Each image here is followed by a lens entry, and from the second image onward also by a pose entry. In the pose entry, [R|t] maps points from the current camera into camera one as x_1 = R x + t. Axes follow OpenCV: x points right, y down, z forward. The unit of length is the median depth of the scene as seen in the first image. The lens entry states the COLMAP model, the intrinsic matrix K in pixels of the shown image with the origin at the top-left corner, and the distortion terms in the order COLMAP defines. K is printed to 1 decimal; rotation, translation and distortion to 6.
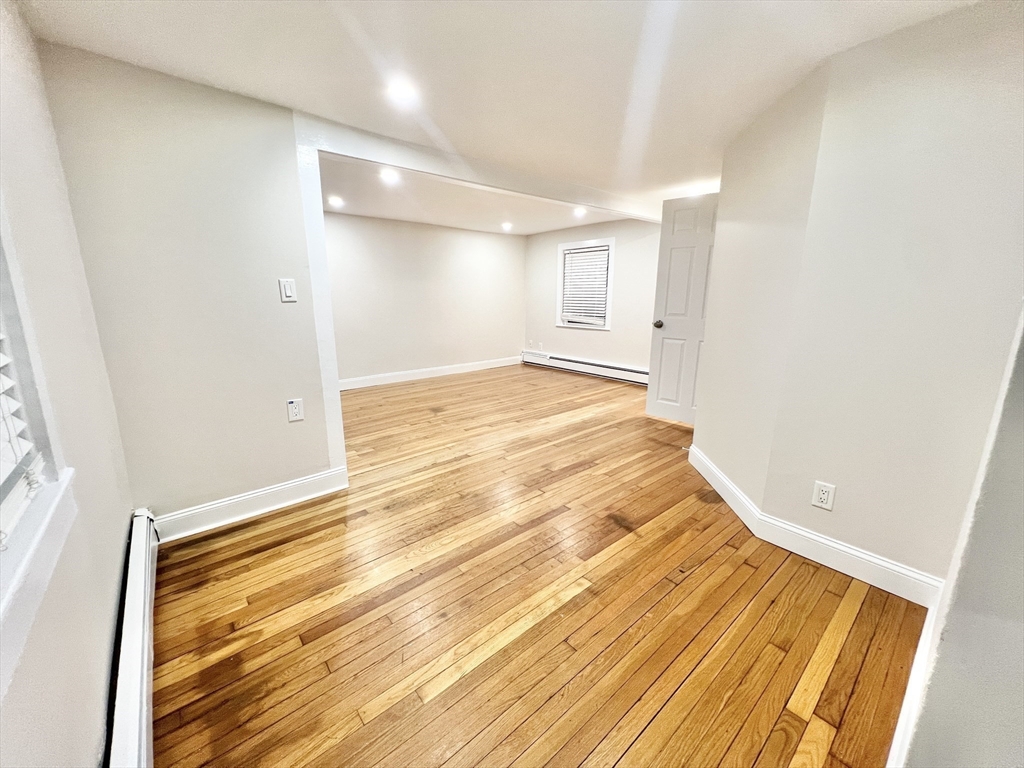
lens RADIAL K [[410.5, 0, 508.8], [0, 410.5, 380.0], [0, 0, 1]] dist [-0.001168, -0.000083]
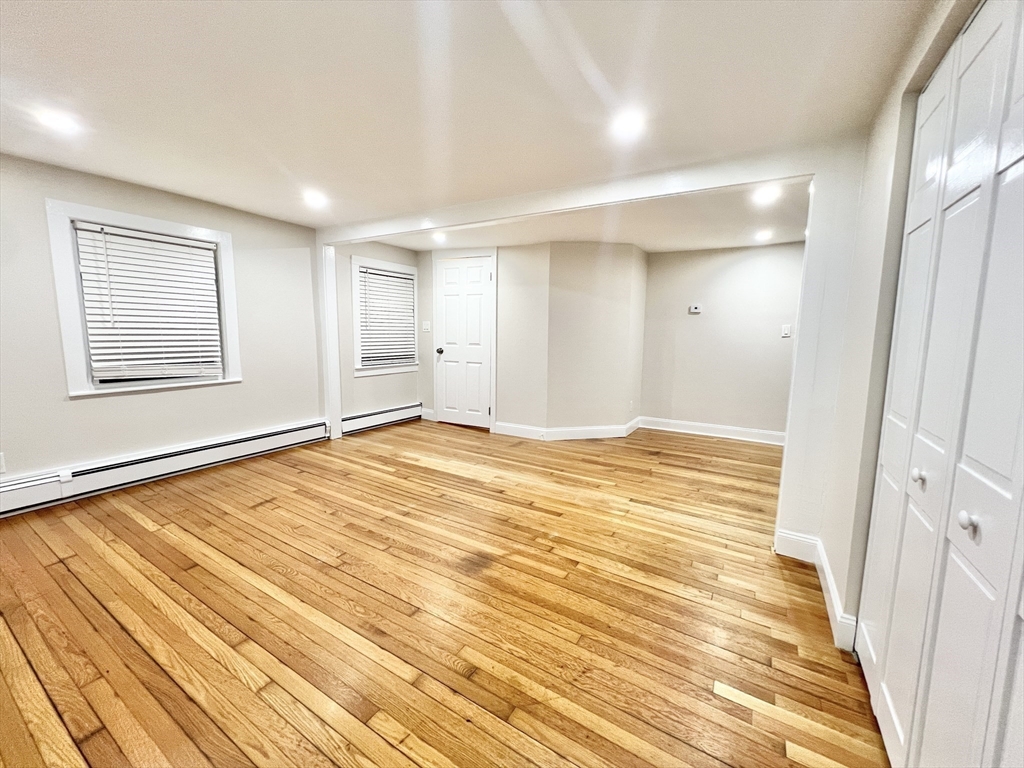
lens RADIAL K [[410.5, 0, 508.8], [0, 410.5, 380.0], [0, 0, 1]] dist [-0.001168, -0.000083]
pose [[-0.315941, -0.123961, 0.940646, -0.701255], [0.177159, 0.966284, 0.186843, -0.250123], [-0.932092, 0.225675, -0.283328, 1.189627]]
